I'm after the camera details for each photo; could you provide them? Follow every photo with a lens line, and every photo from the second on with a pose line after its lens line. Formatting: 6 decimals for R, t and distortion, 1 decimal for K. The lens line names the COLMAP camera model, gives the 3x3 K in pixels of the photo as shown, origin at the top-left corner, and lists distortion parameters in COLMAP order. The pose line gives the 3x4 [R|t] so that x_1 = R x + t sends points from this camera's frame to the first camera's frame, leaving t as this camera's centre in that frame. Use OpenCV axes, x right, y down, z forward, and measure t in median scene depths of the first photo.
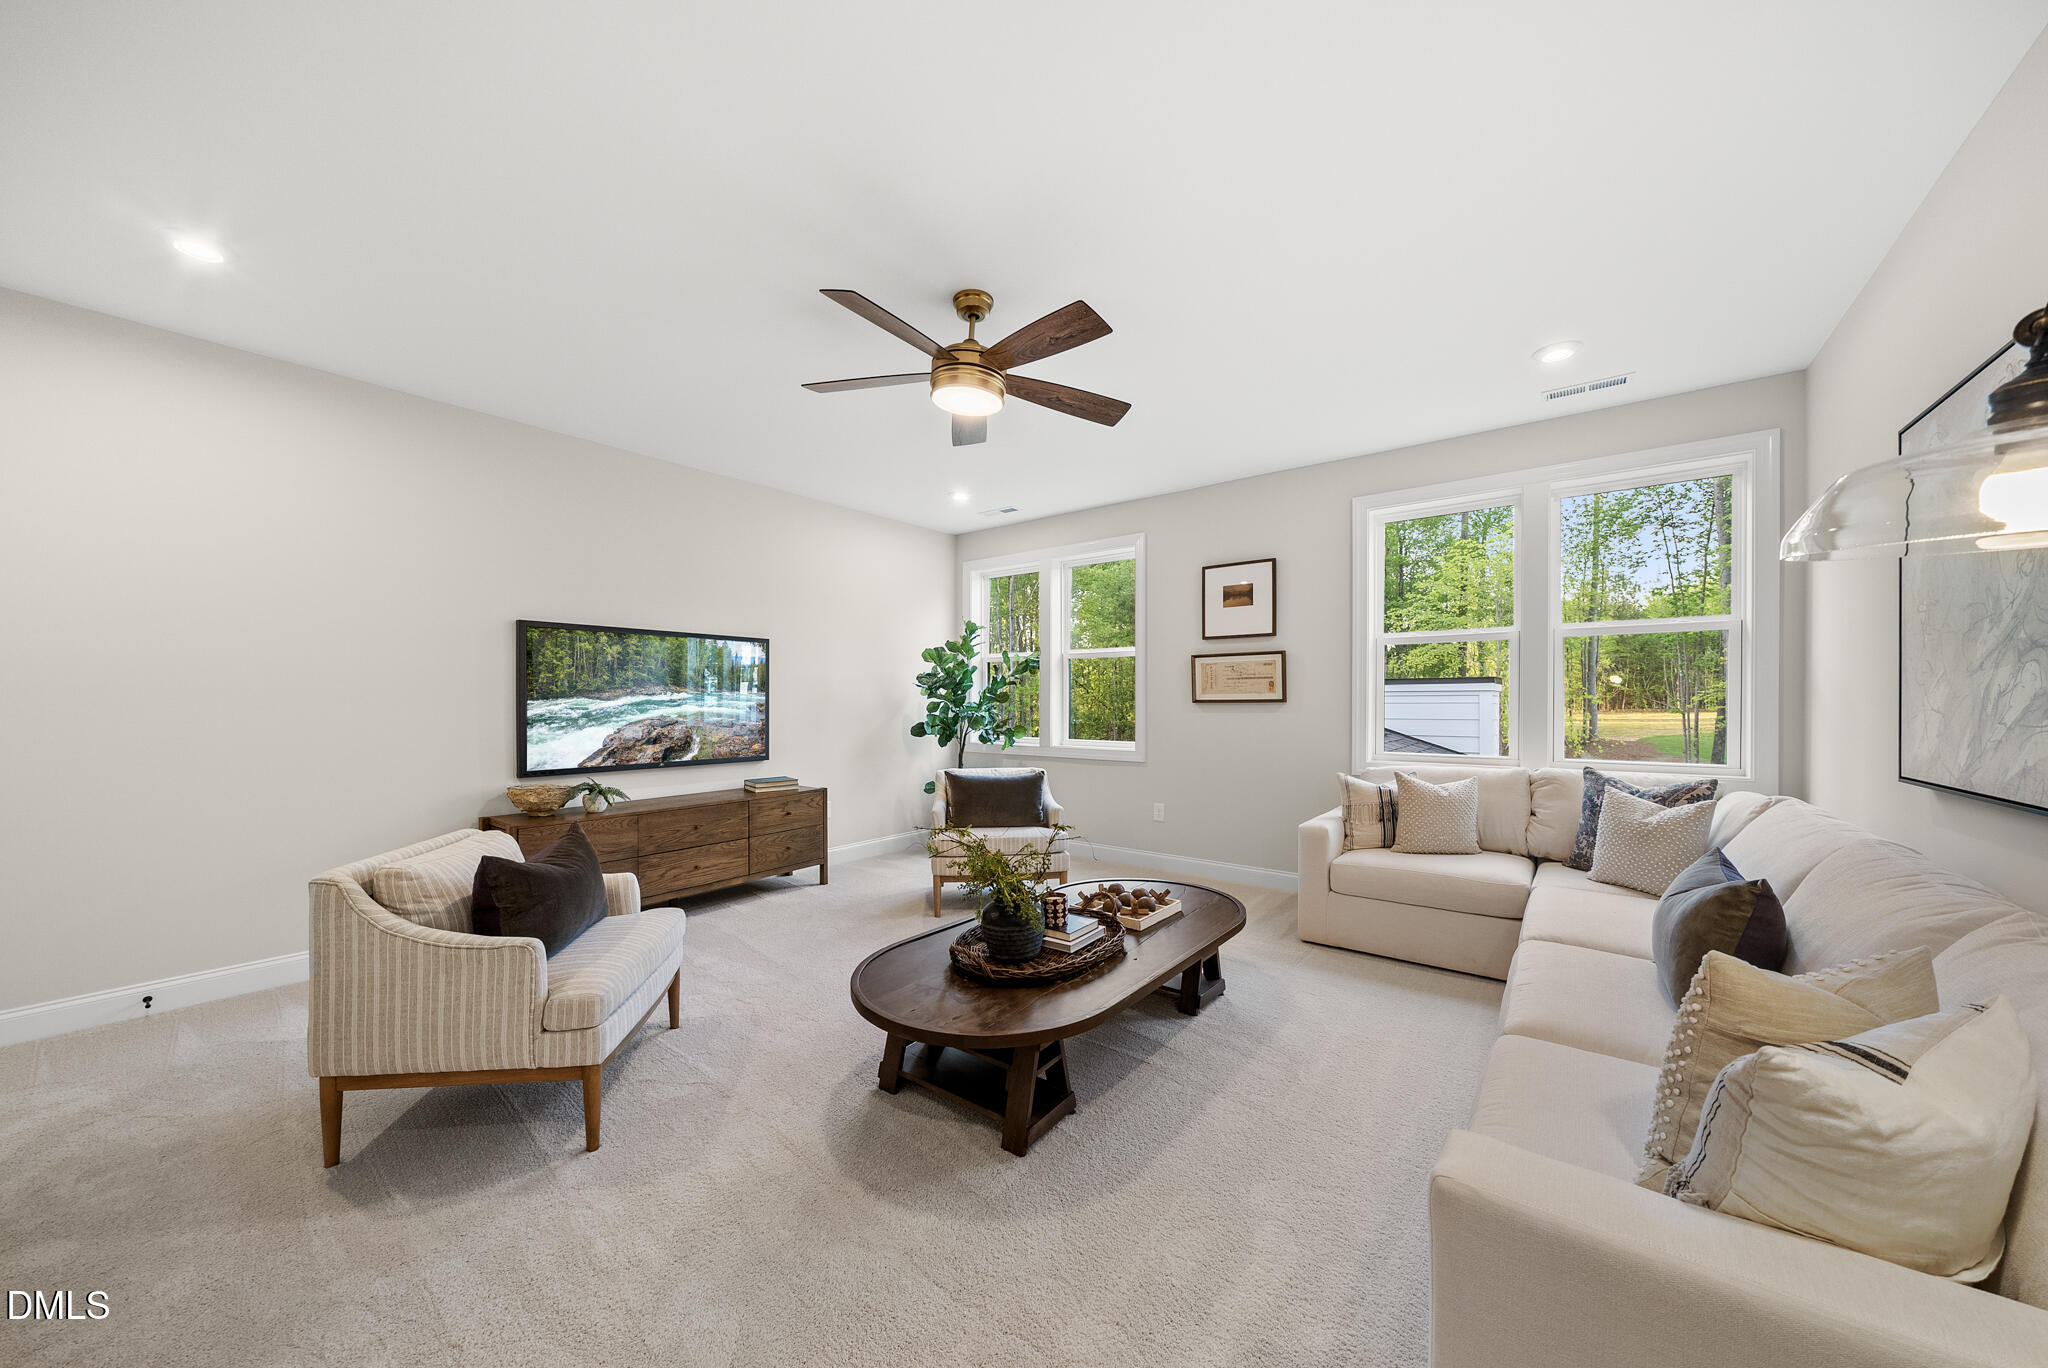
lens RADIAL K [[698.3, 0, 1015.5], [0, 698.3, 700.4], [0, 0, 1]] dist [0.000730, 0.000025]
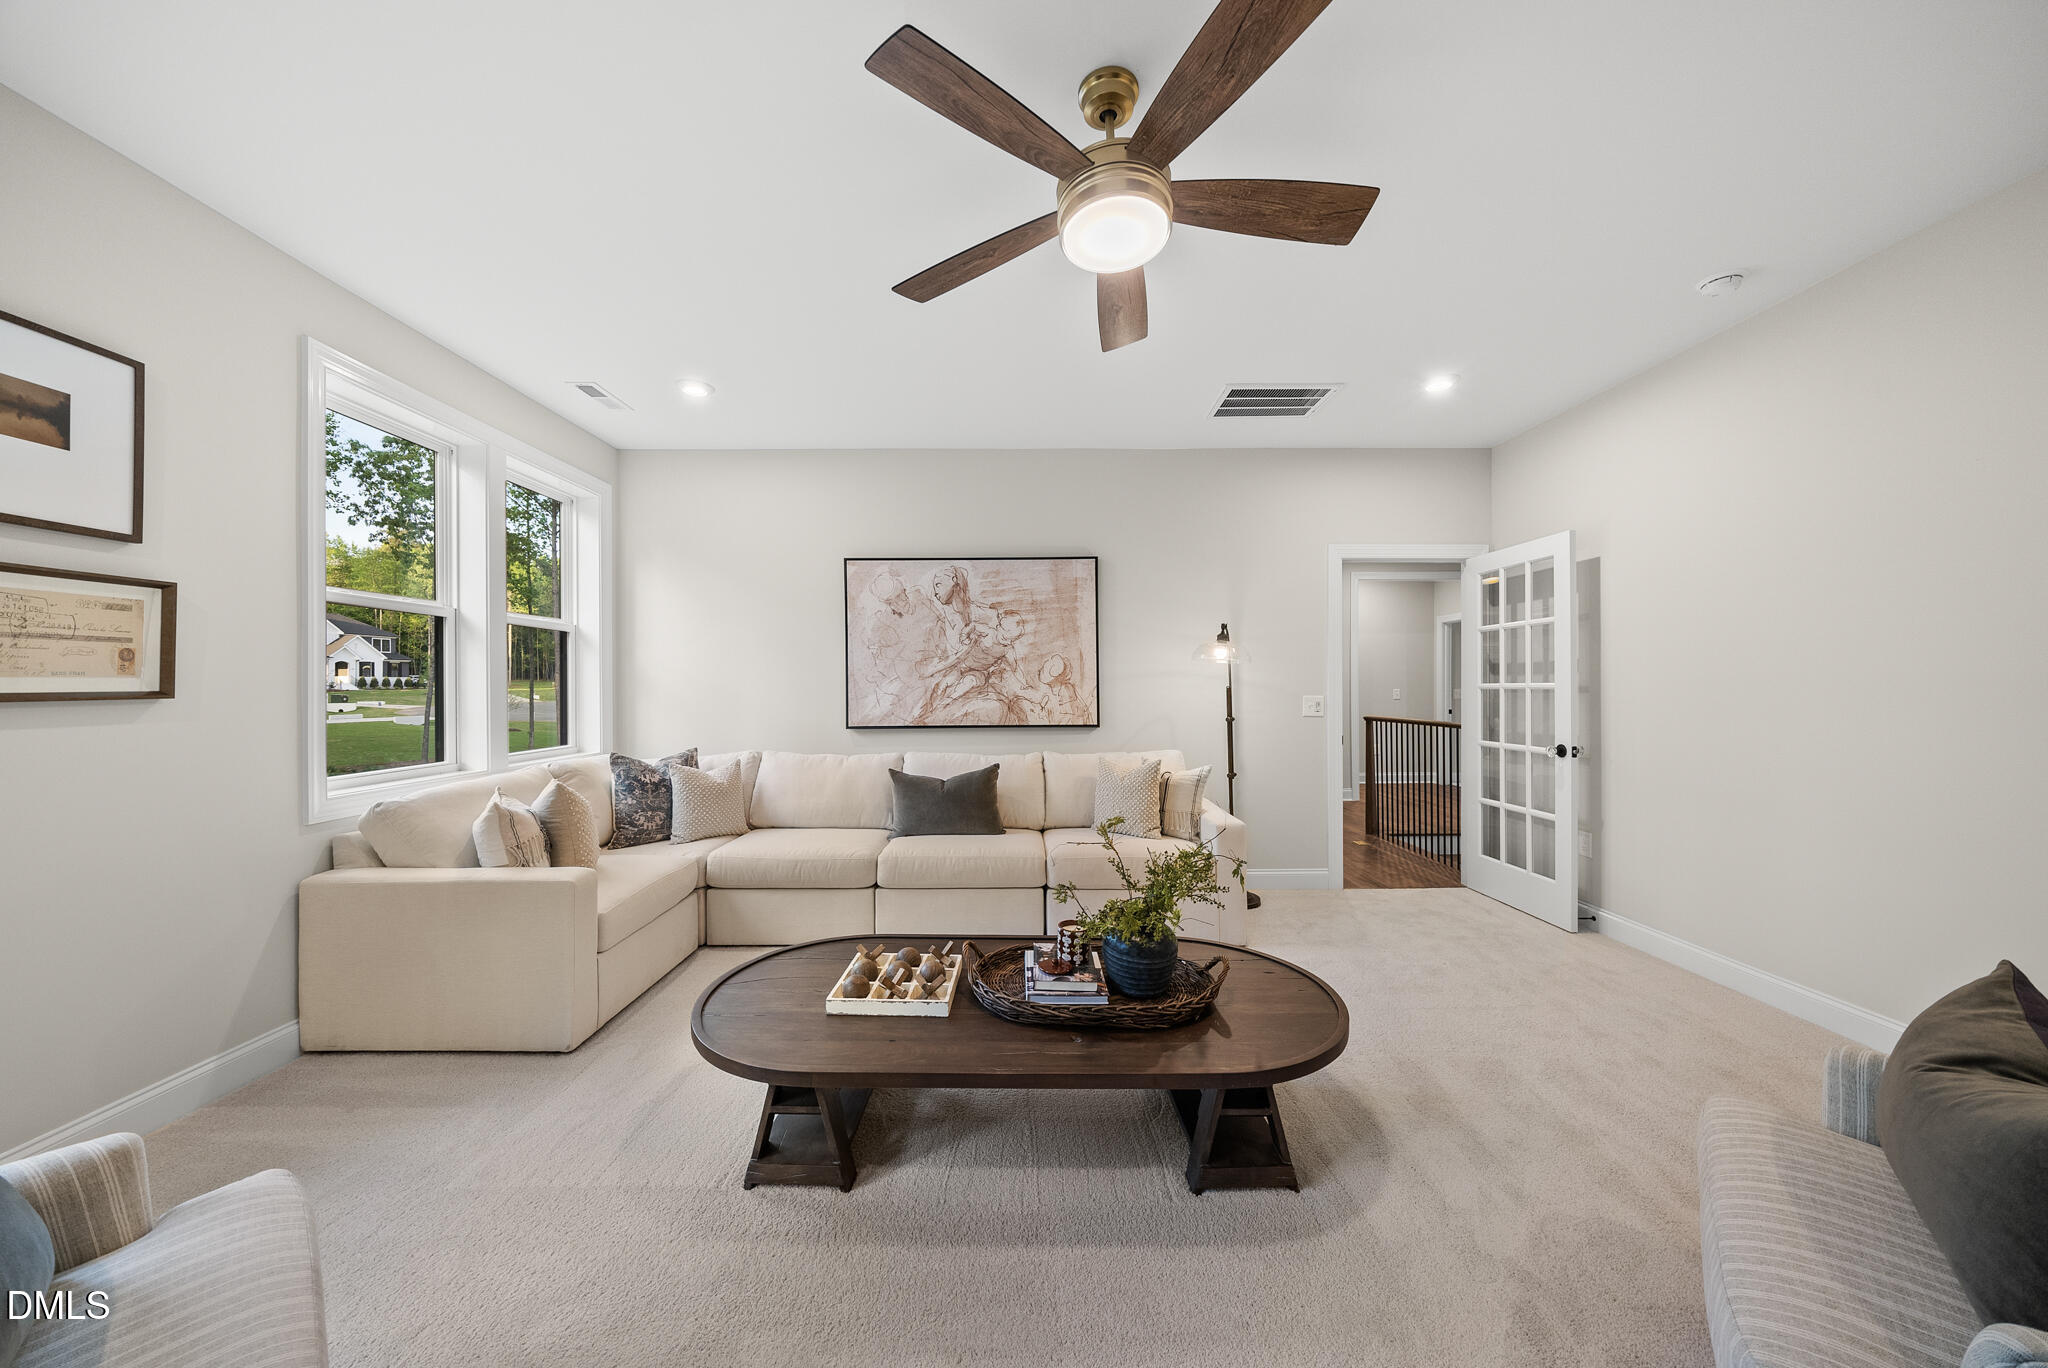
lens RADIAL K [[698.3, 0, 1023.4], [0, 698.3, 679.5], [0, 0, 1]] dist [0.000730, 0.000025]
pose [[-0.622943, 0.005308, 0.782250, -0.305981], [-0.001060, 0.999970, -0.007629, -0.006148], [-0.782267, -0.005581, -0.622918, 0.849026]]
